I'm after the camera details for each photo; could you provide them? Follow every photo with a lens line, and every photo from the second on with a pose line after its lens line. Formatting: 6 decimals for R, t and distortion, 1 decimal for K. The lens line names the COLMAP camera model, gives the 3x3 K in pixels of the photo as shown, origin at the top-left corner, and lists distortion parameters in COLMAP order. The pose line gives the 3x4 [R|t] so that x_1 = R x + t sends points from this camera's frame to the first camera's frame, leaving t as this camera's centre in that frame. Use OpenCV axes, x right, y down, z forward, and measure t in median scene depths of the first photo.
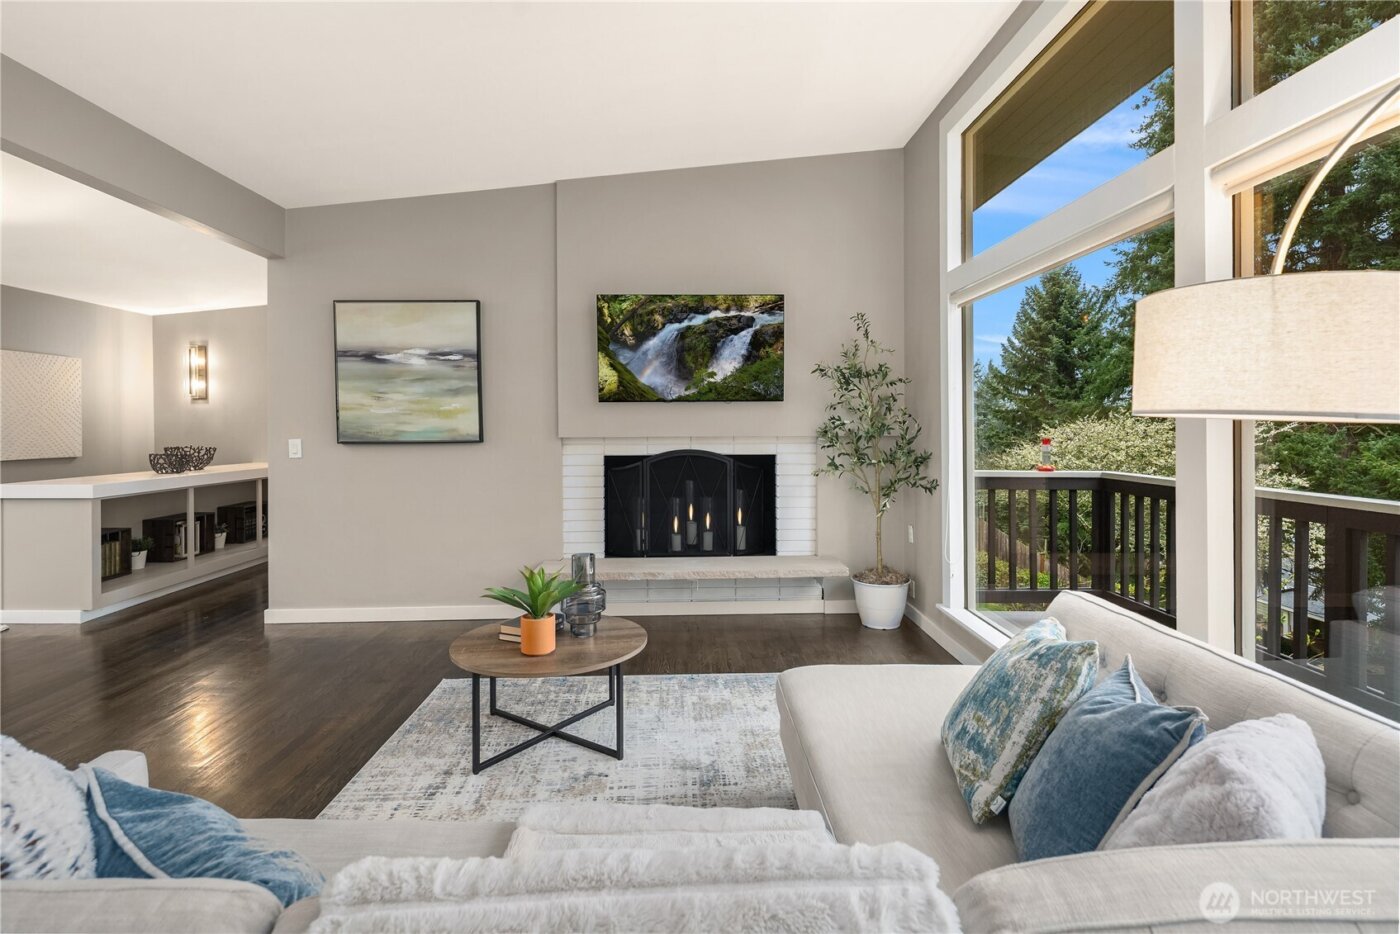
lens RADIAL K [[700.0, 0, 702.6], [0, 700.0, 431.0], [0, 0, 1]] dist [0.000293, -0.001593]
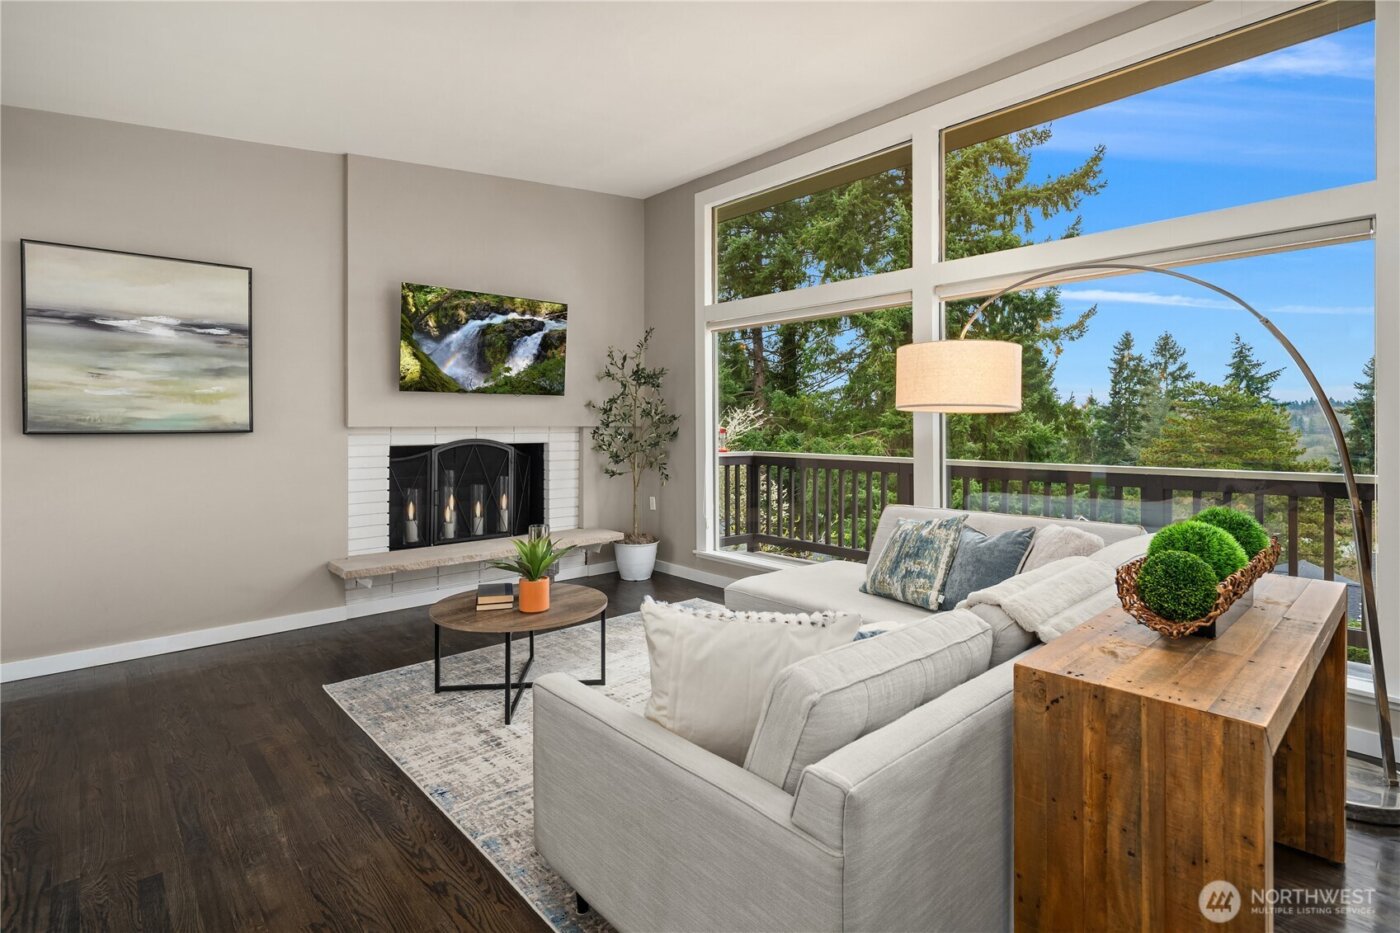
lens RADIAL K [[700.0, 0, 702.6], [0, 700.0, 430.5], [0, 0, 1]] dist [0.000293, -0.001593]
pose [[0.742196, 0.000714, 0.670182, -0.495374], [-0.000101, 1.000000, -0.000953, 0.014990], [-0.670183, 0.000639, 0.742196, -0.017783]]
